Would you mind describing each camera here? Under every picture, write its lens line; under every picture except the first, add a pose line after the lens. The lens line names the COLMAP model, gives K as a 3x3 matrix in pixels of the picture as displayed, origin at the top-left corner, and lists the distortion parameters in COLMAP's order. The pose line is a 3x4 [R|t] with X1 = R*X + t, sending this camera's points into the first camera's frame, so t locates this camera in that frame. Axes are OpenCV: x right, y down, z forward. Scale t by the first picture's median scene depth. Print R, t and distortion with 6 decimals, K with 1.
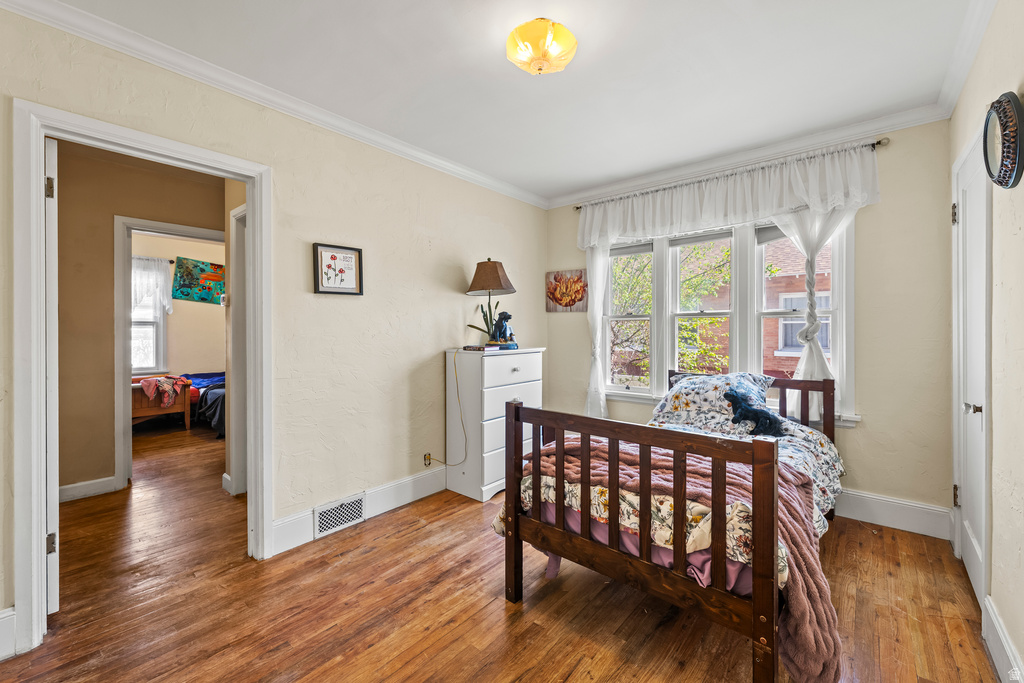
lens RADIAL K [[418.4, 0, 511.7], [0, 418.4, 334.1], [0, 0, 1]] dist [0.000753, -0.000863]
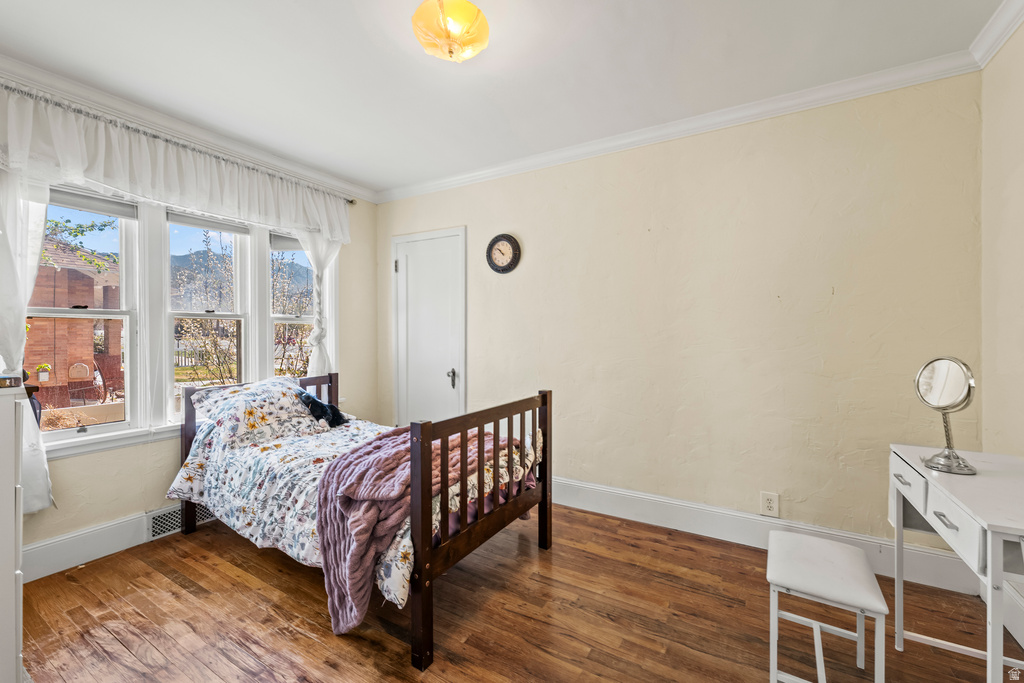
lens RADIAL K [[418.4, 0, 512.8], [0, 418.4, 336.6], [0, 0, 1]] dist [0.000753, -0.000863]
pose [[-0.169070, -0.006217, 0.985584, -0.550770], [0.008714, 0.999932, 0.007802, -0.006802], [-0.985566, 0.009907, -0.169004, 0.643067]]
